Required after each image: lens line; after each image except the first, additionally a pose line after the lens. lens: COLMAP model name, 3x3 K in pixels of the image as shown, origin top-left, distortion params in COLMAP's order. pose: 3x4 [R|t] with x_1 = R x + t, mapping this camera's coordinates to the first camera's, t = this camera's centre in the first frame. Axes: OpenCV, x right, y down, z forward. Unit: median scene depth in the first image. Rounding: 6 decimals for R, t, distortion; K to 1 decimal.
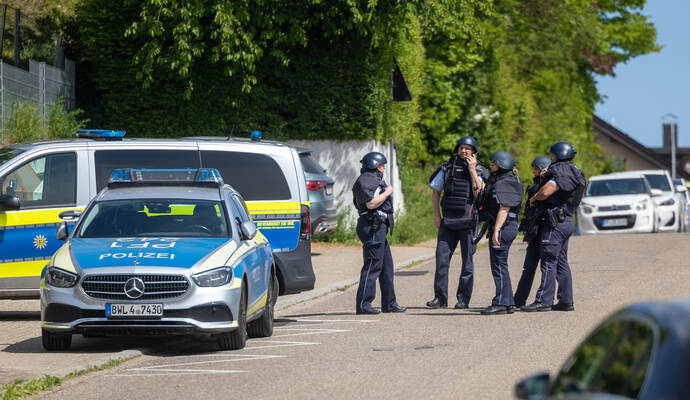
lens RADIAL K [[4311.6, 0, 341.6], [0, 4311.6, 199.6], [0, 0, 1]] dist [-0.898691, 0.000000]
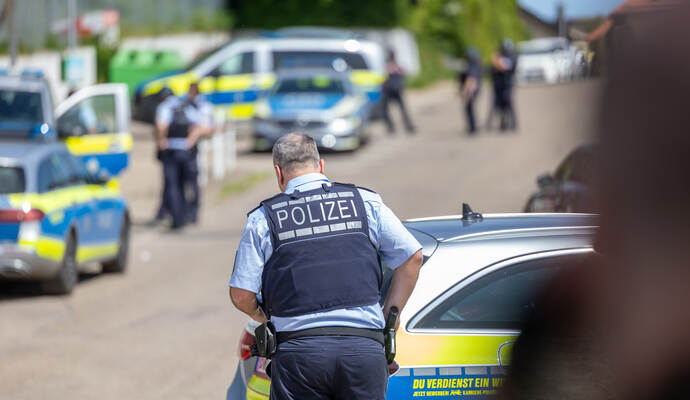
lens RADIAL K [[4311.6, 0, 343.6], [0, 4311.6, 199.3], [0, 0, 1]] dist [-0.898691, 0.000000]
pose [[0.998764, -0.002958, 0.049610, -0.122643], [0.000314, 0.998583, 0.053220, -0.047589], [-0.049697, -0.053139, 0.997350, -0.905589]]
